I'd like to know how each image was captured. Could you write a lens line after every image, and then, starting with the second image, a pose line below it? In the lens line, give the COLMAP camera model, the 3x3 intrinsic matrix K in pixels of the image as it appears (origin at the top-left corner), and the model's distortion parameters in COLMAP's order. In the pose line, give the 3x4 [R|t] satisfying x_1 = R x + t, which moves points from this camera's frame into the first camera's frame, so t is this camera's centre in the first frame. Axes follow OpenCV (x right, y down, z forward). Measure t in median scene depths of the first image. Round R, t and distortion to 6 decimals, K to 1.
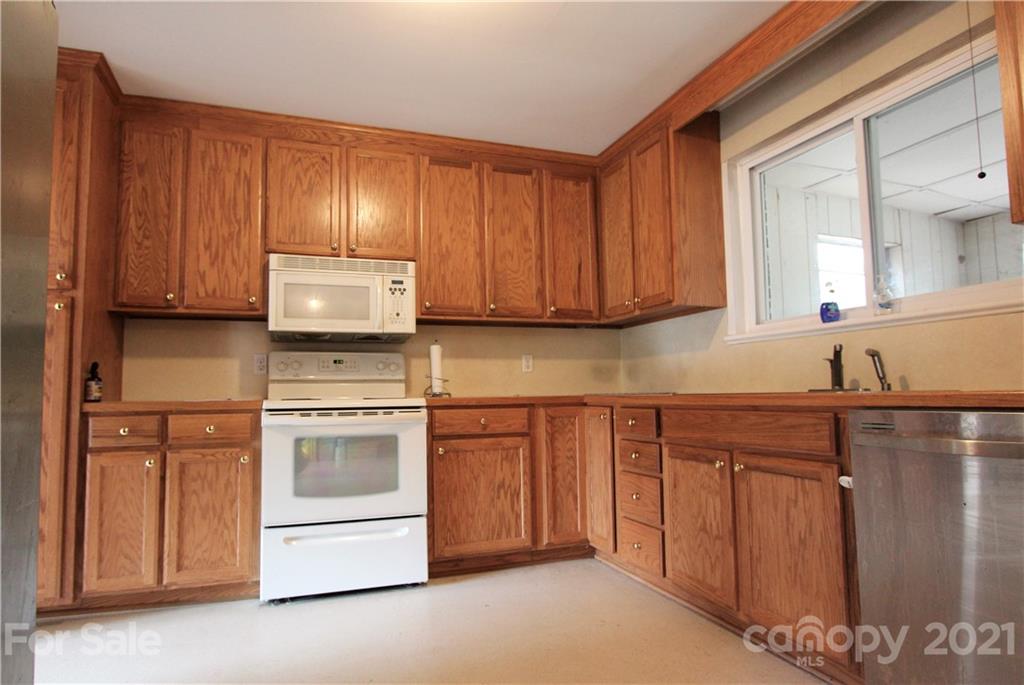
lens RADIAL K [[588.6, 0, 512.0], [0, 588.6, 342.5], [0, 0, 1]] dist [-0.018986, 0.000622]
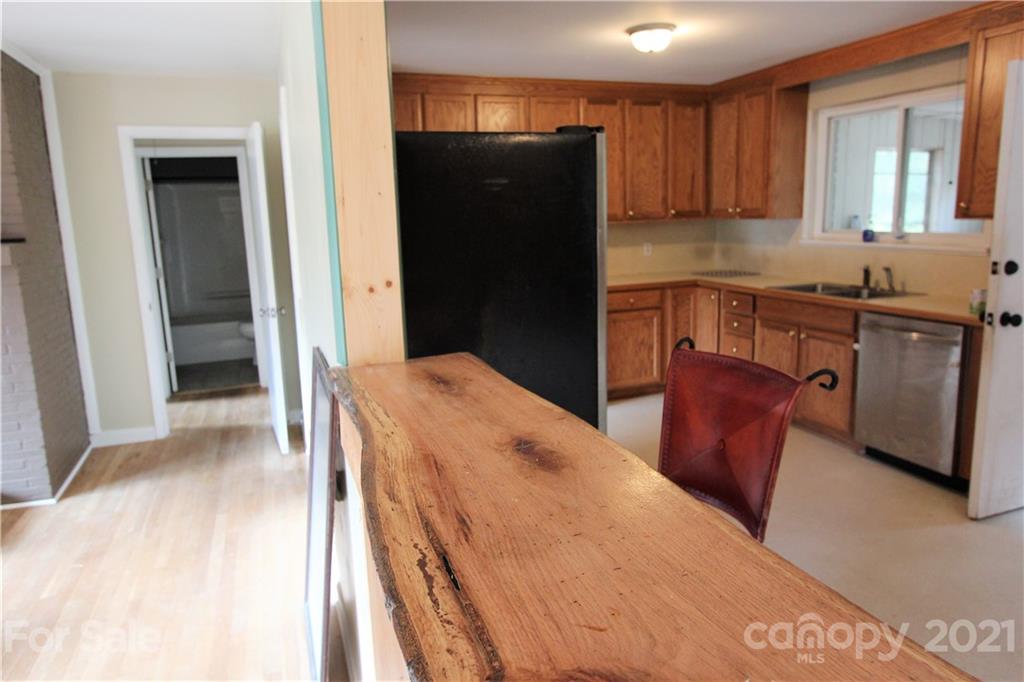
lens RADIAL K [[845.8, 0, 512.0], [0, 845.8, 341.0], [0, 0, 1]] dist [-0.004721, -0.001764]
pose [[0.998893, -0.018693, 0.043165, -0.424670], [0.006006, 0.960820, 0.277106, -0.342551], [-0.046654, -0.276540, 0.959869, -0.997917]]
